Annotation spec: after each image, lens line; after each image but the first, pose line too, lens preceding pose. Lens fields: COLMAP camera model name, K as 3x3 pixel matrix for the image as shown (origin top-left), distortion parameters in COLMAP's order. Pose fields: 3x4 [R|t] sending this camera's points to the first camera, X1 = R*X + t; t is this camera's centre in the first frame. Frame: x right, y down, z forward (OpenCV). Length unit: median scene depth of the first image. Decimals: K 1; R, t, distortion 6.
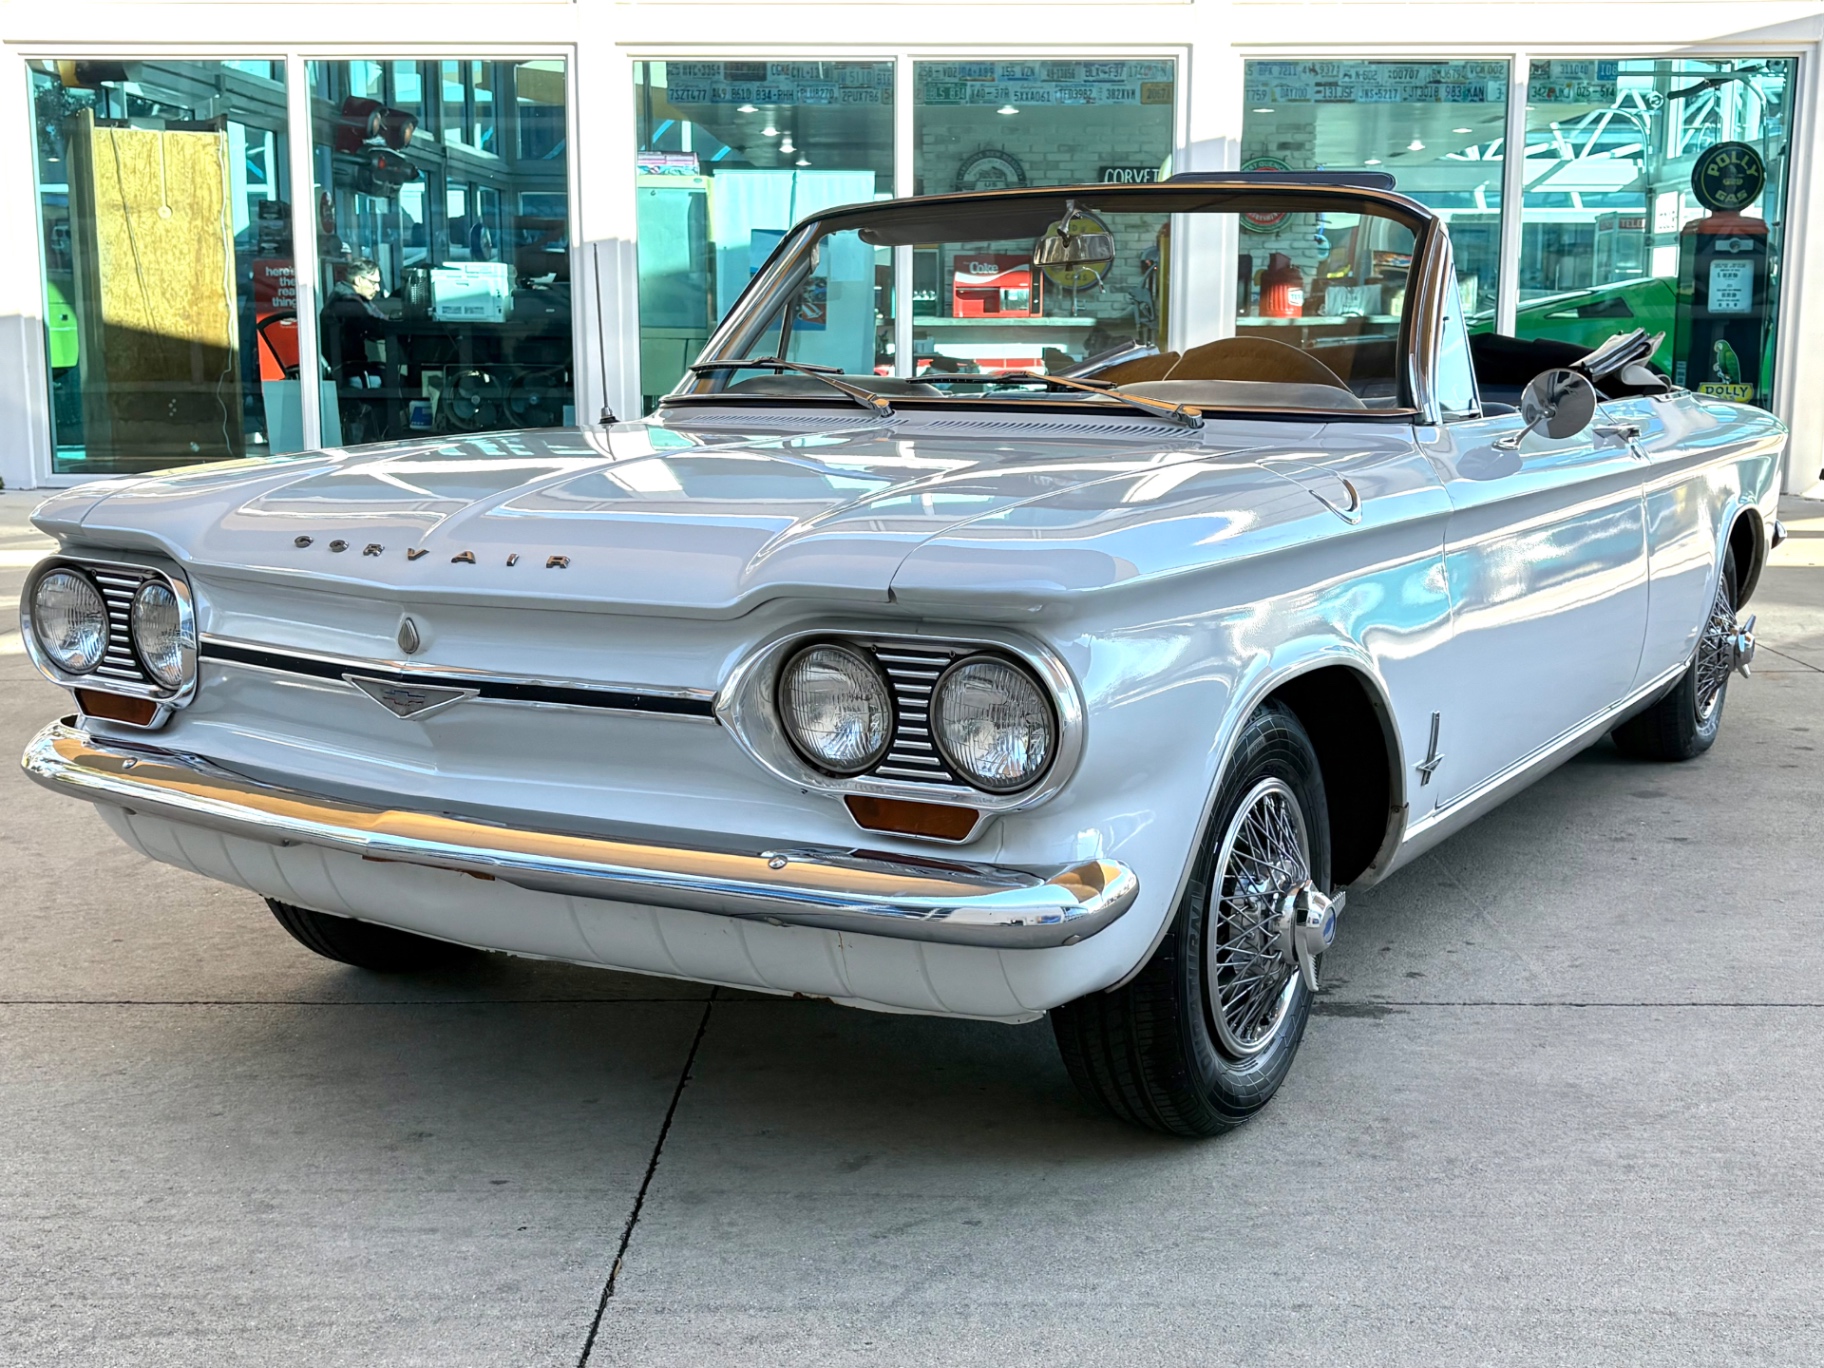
lens RADIAL K [[2239.6, 0, 899.6], [0, 2239.6, 694.0], [0, 0, 1]] dist [0.126164, -0.354770]
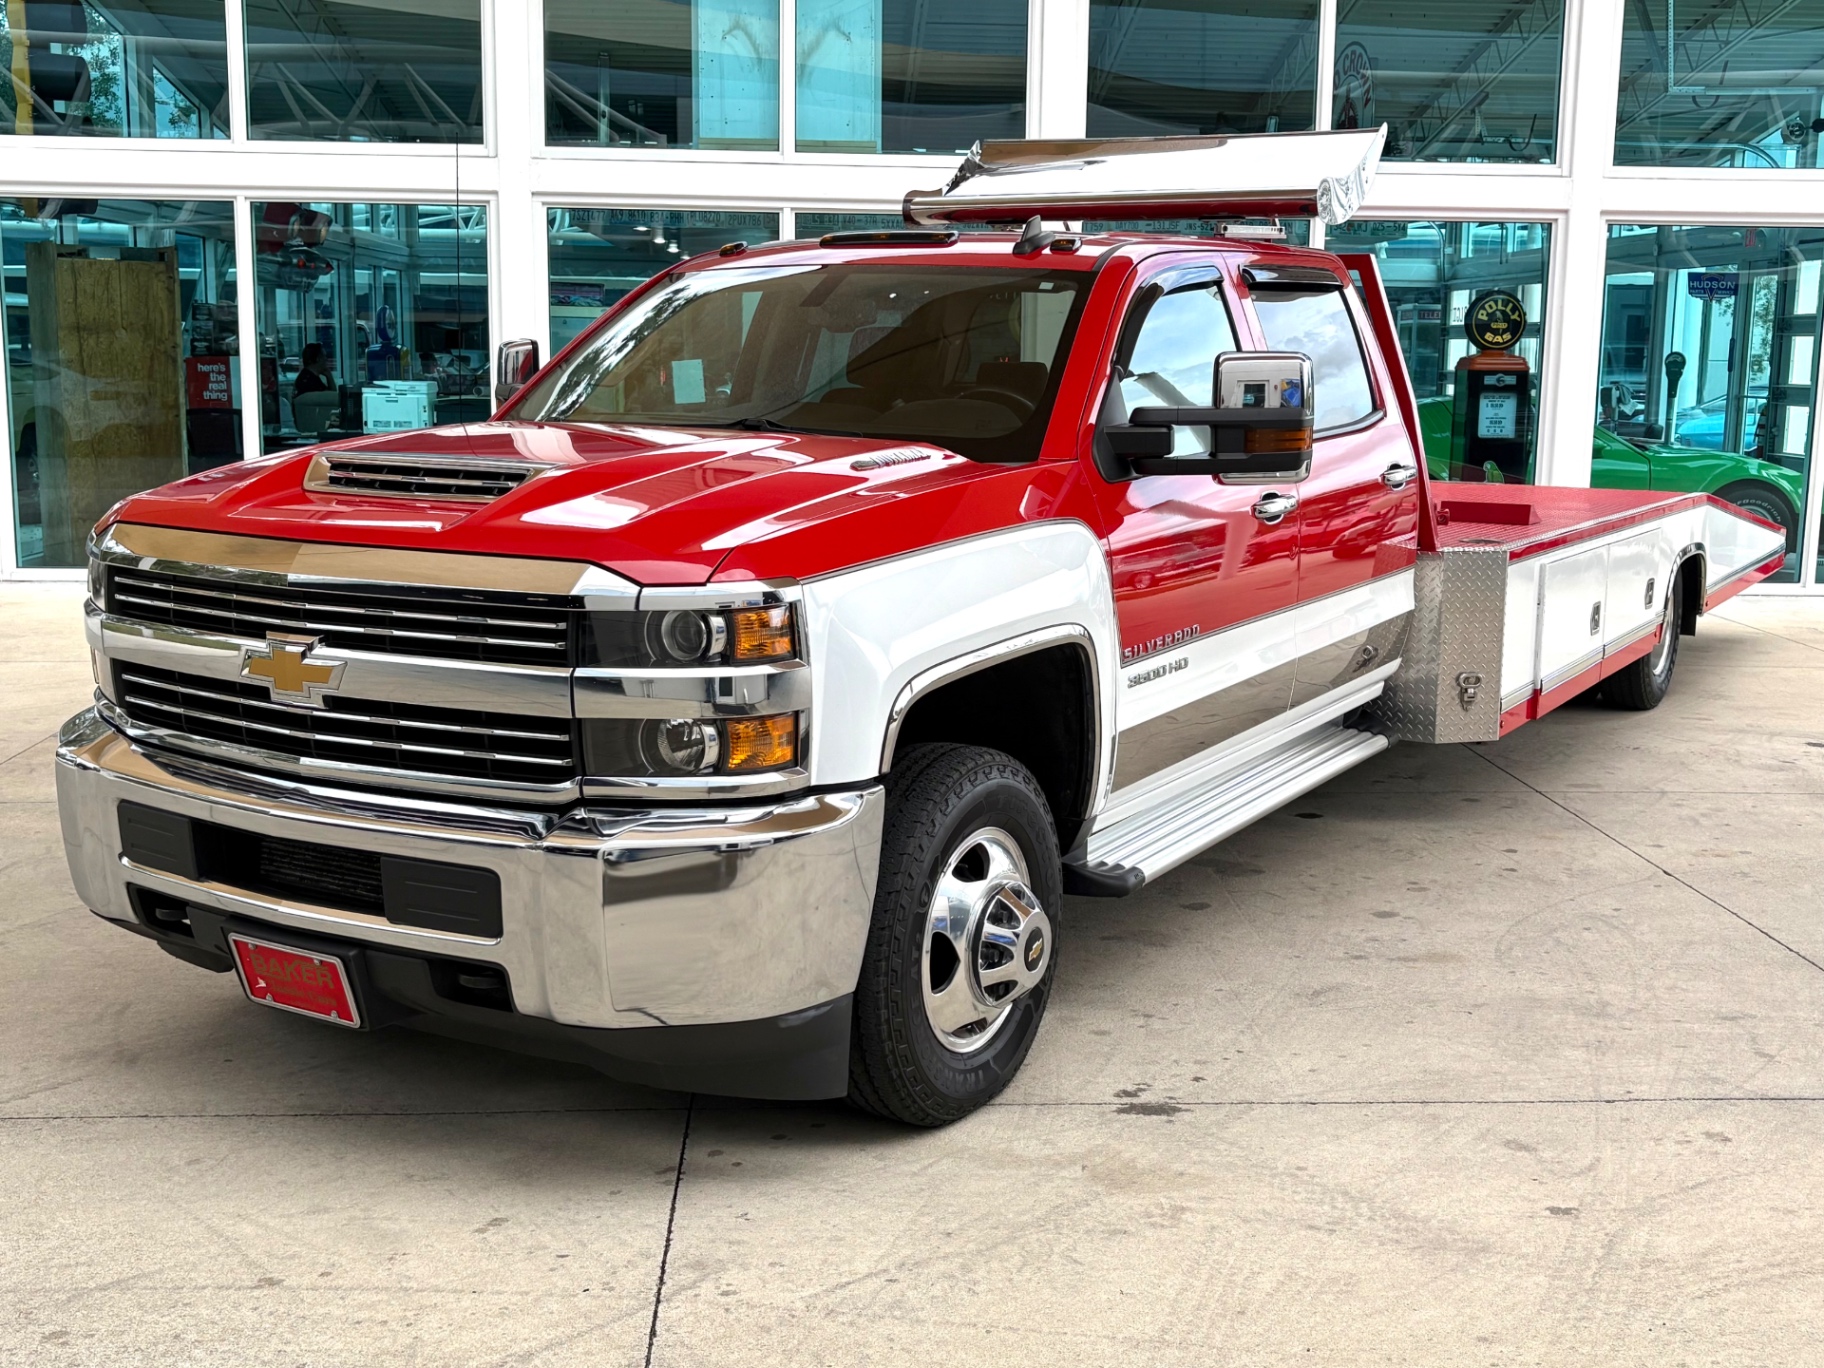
lens RADIAL K [[2145.8, 0, 912.0], [0, 2145.8, 684.0], [0, 0, 1]] dist [0.215564, -0.792258]
pose [[0.997554, -0.000051, 0.069901, -0.009669], [0.000673, 0.999960, -0.008865, -0.025725], [-0.069898, 0.008891, 0.997515, -0.076195]]
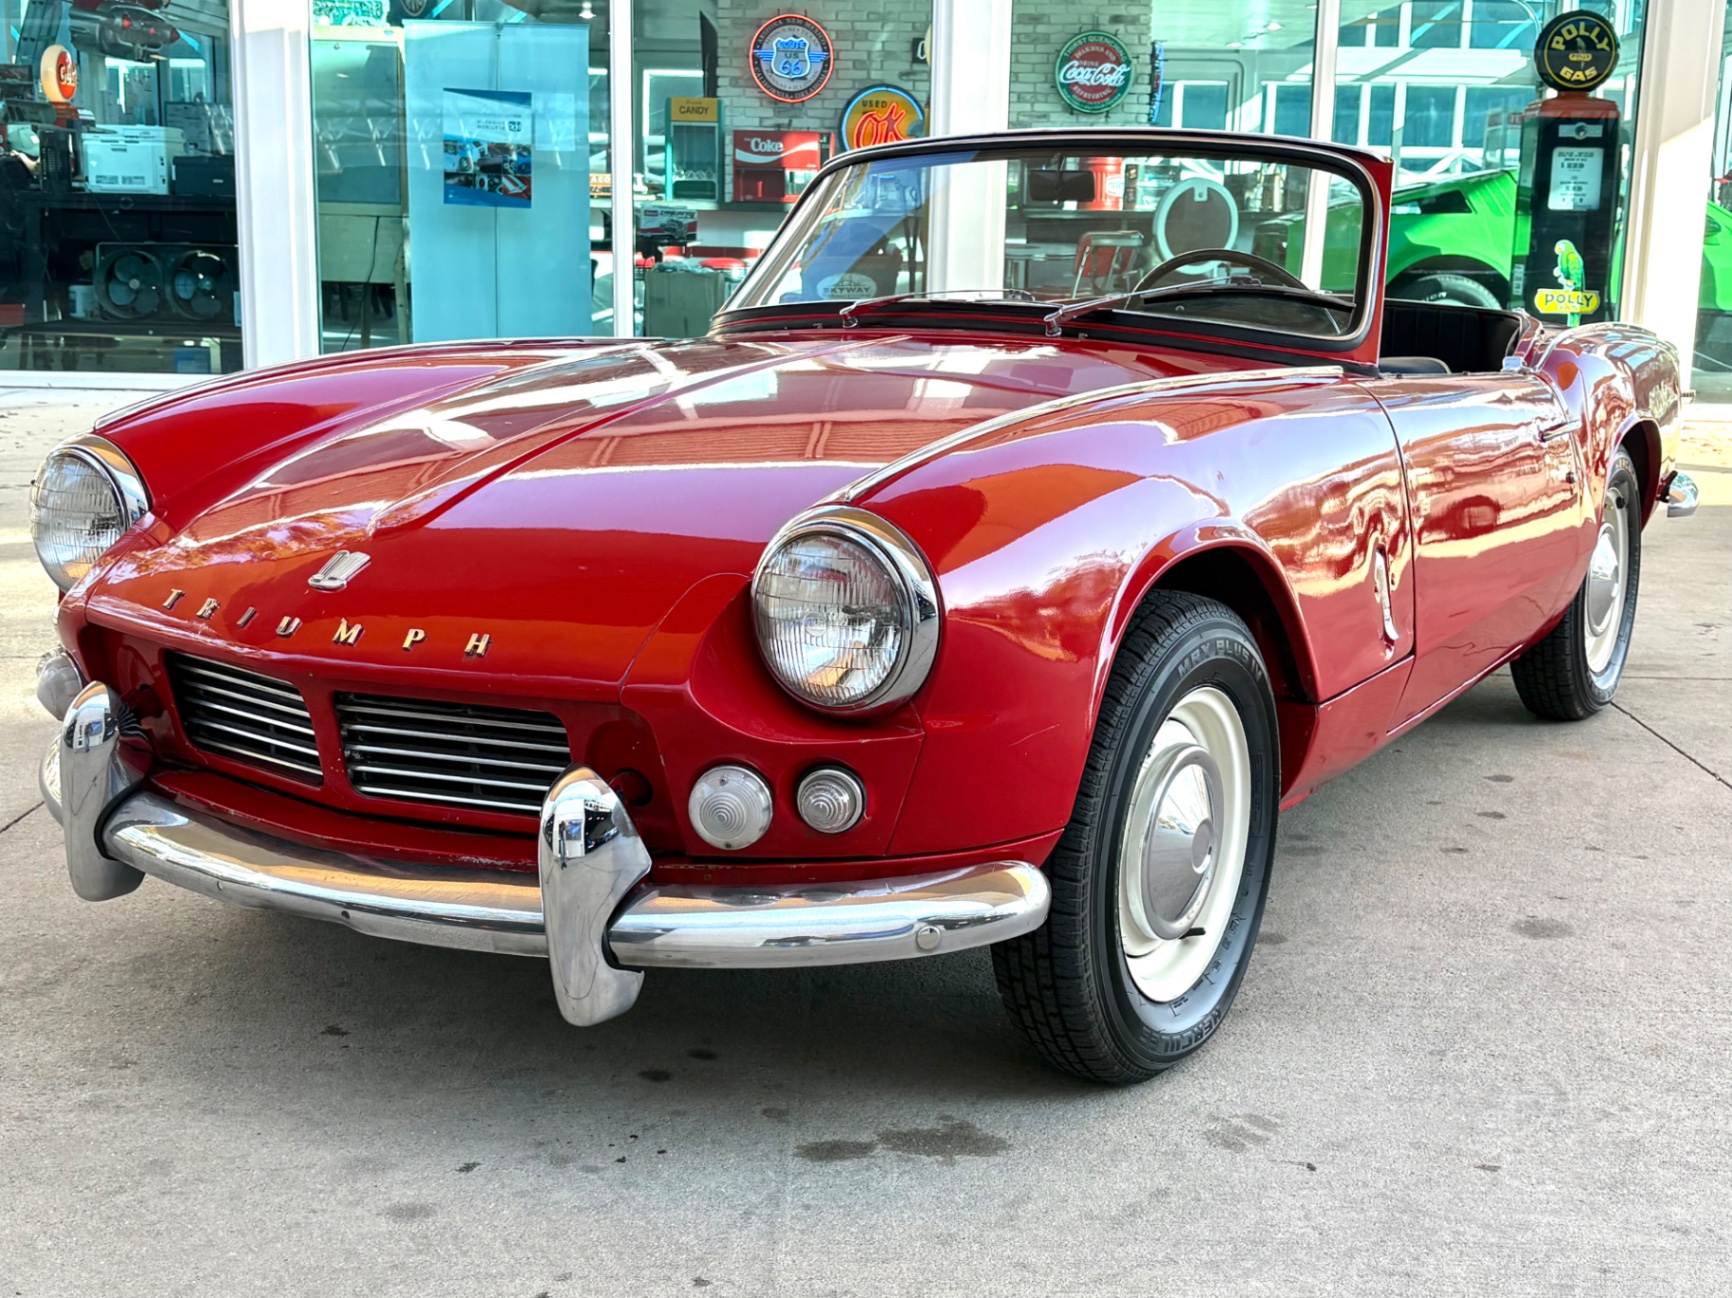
lens RADIAL K [[2207.3, 0, 866.0], [0, 2207.3, 649.0], [0, 0, 1]] dist [0.101407, -0.309090]
pose [[0.999843, 0.015156, 0.009224, 0.072585], [-0.015408, 0.999494, 0.027814, -0.015512], [-0.008798, -0.027951, 0.999571, 0.116601]]
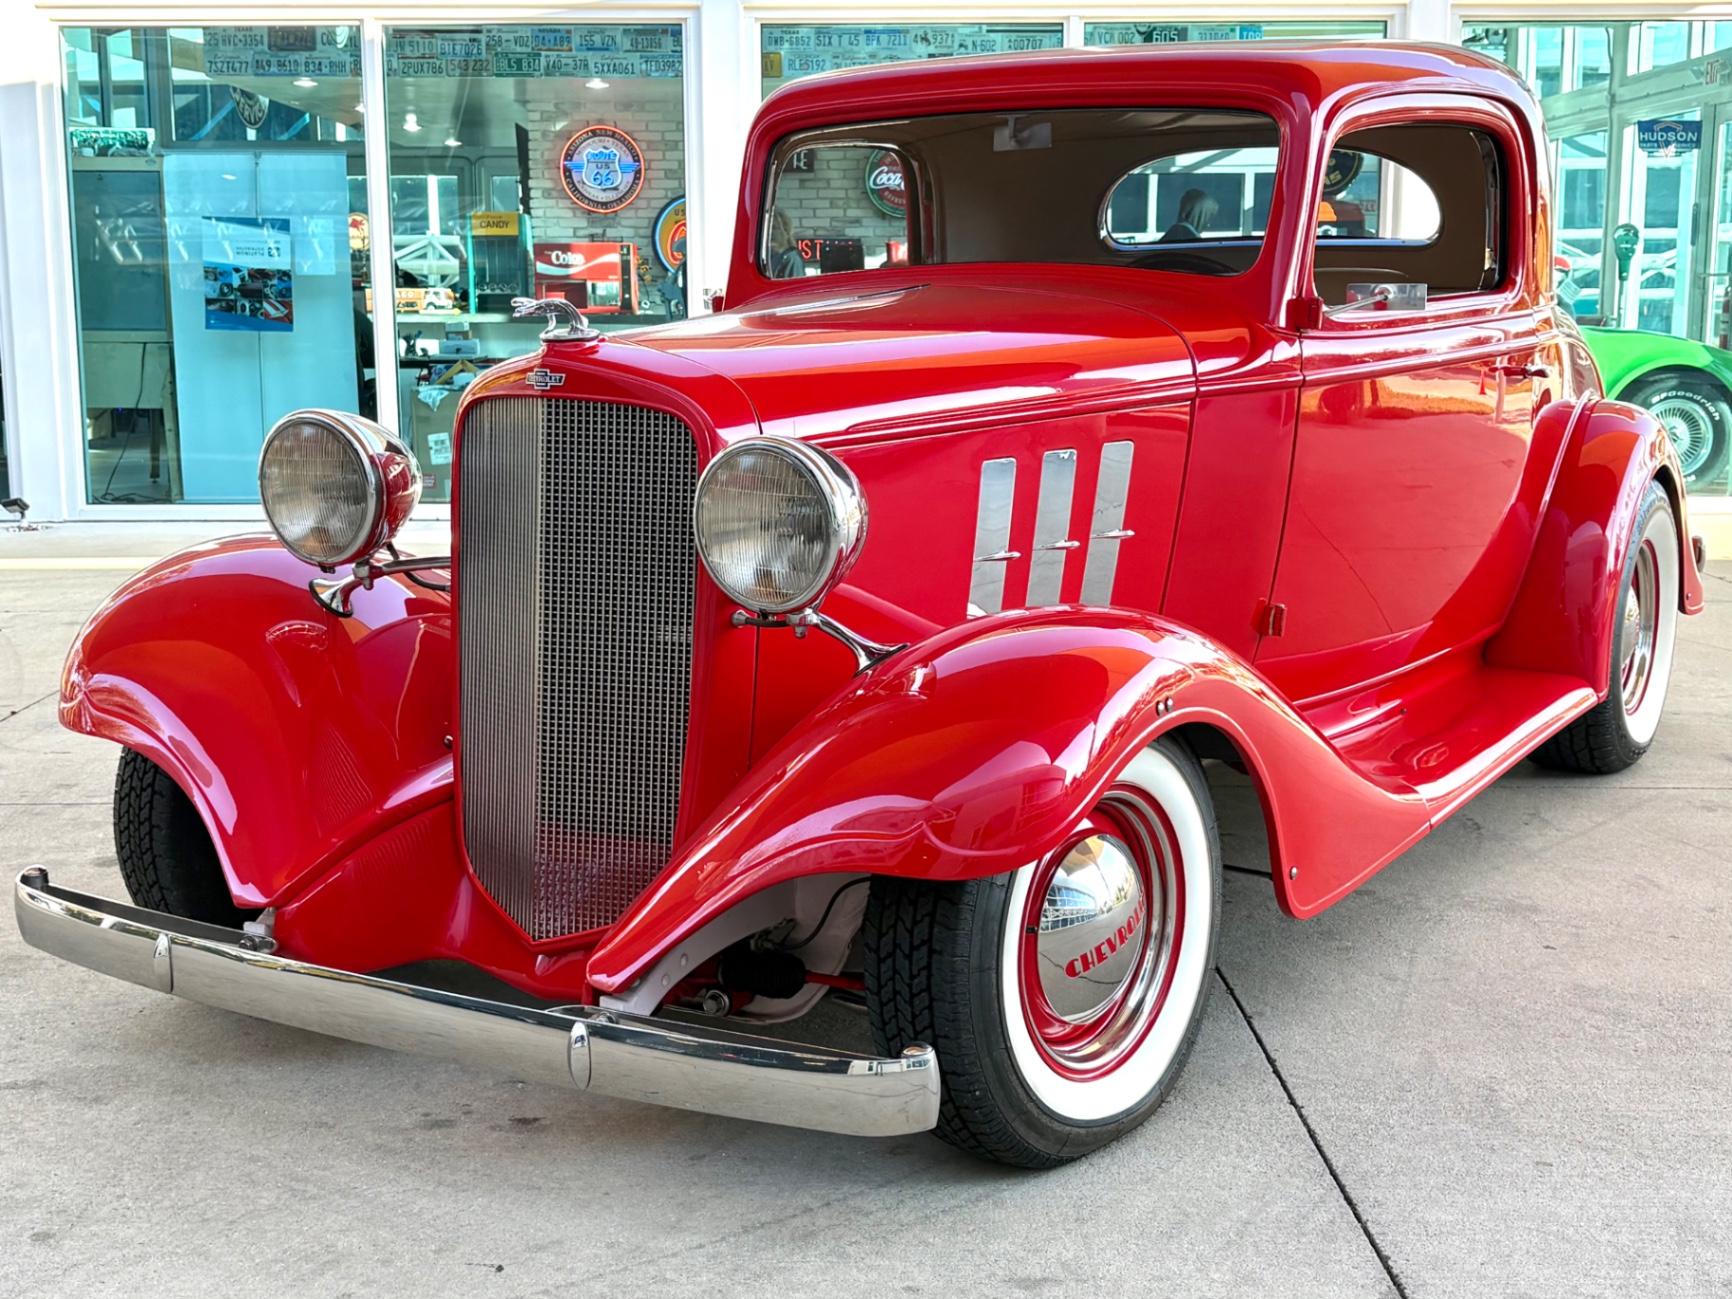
lens RADIAL K [[2276.4, 0, 866.0], [0, 2276.4, 649.5], [0, 0, 1]] dist [0.129183, -0.411836]
pose [[0.999531, -0.010535, 0.028752, 0.130086], [0.010937, 0.999844, -0.013872, -0.020646], [-0.028602, 0.014180, 0.999490, 0.090995]]
